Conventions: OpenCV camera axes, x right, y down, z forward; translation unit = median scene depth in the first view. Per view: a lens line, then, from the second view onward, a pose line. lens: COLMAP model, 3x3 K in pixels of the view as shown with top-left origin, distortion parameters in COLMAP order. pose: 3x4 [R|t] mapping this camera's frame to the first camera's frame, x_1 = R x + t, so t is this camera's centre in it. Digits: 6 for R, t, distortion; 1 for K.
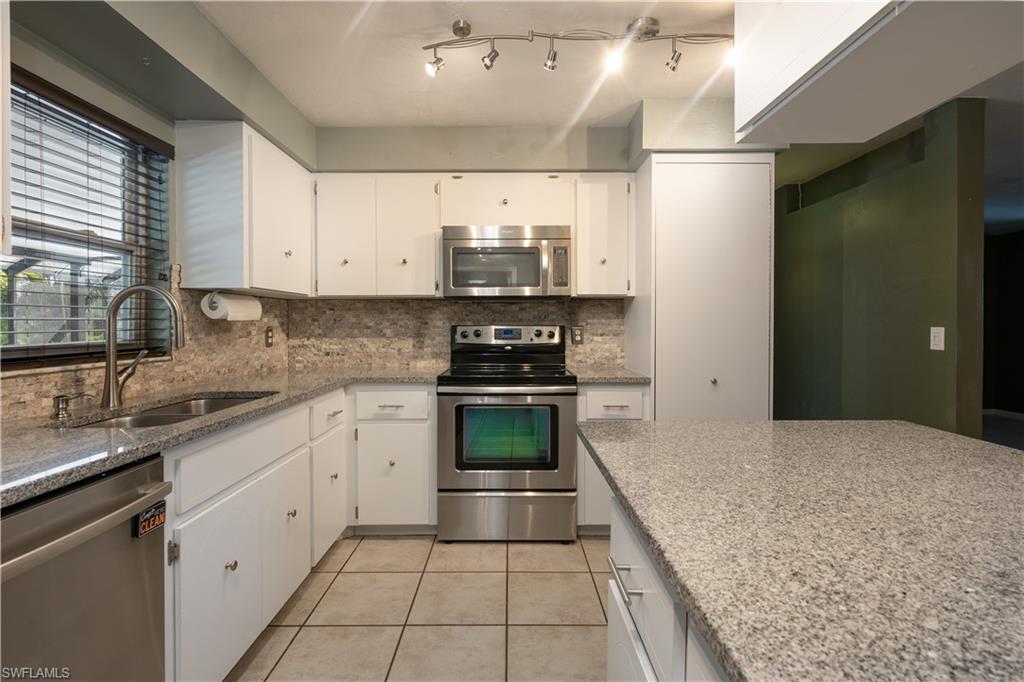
lens RADIAL K [[475.1, 0, 506.6], [0, 475.1, 323.1], [0, 0, 1]] dist [-0.000796, 0.000034]
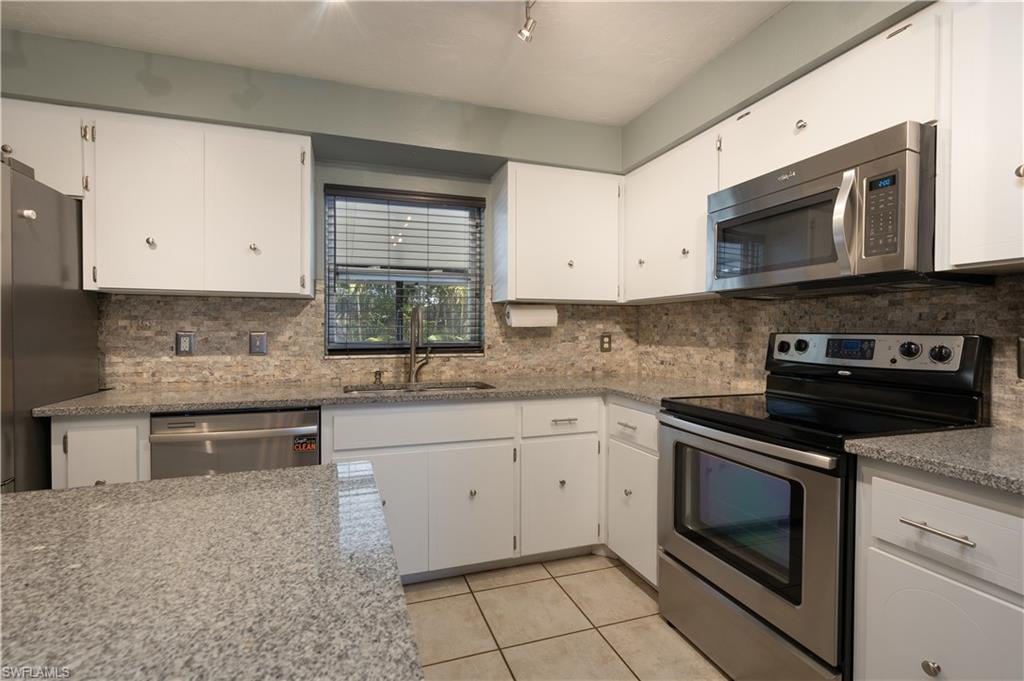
lens RADIAL K [[470.0, 0, 505.7], [0, 470.0, 337.2], [0, 0, 1]] dist [-0.000480, 0.000359]
pose [[0.322760, 0.015632, -0.946352, 0.402959], [-0.000506, 0.999866, 0.016343, 0.000529], [0.946481, -0.004796, 0.322725, 0.427406]]
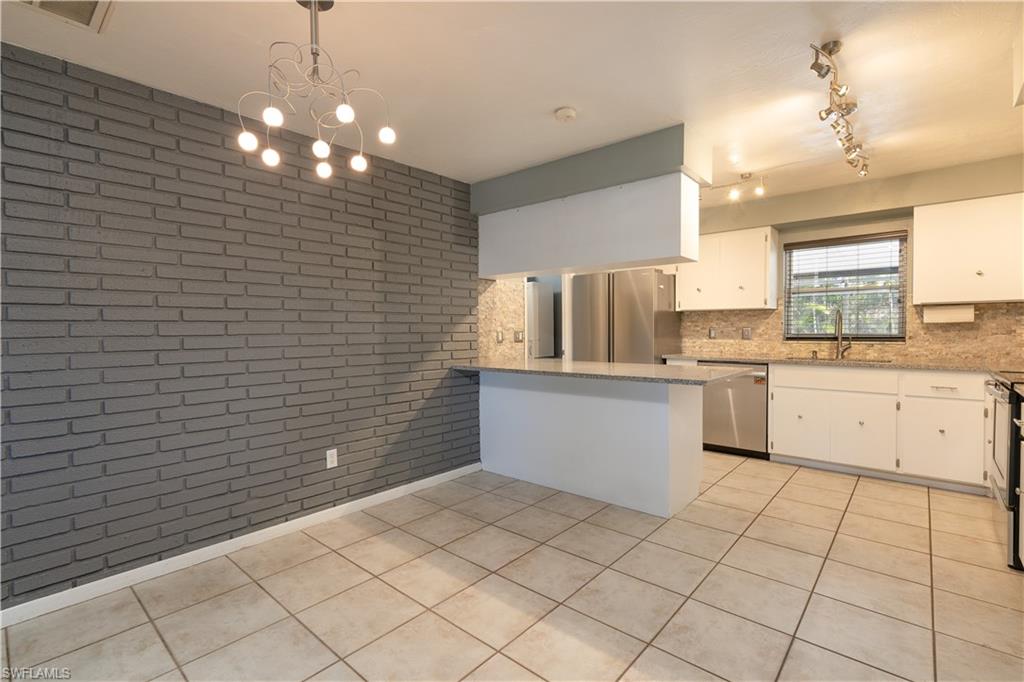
lens RADIAL K [[470.0, 0, 505.7], [0, 470.0, 337.7], [0, 0, 1]] dist [-0.000480, 0.000359]
pose [[-0.662951, 0.019465, -0.748410, 1.192922], [0.008564, 0.999794, 0.018417, 0.002480], [0.748614, 0.005801, -0.662981, 0.718009]]
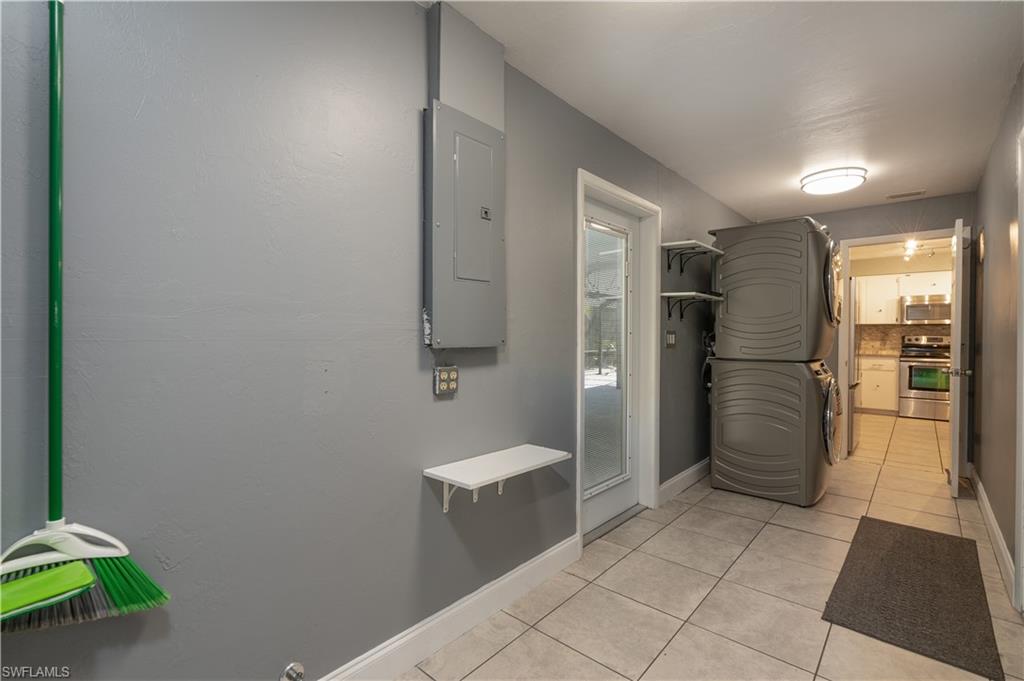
lens RADIAL K [[470.0, 0, 505.7], [0, 470.0, 337.2], [0, 0, 1]] dist [-0.000480, 0.000359]
pose [[0.748996, 0.010720, -0.662488, -0.045872], [-0.006417, 0.999940, 0.008926, 0.004080], [0.662543, -0.002434, 0.749020, -2.023086]]
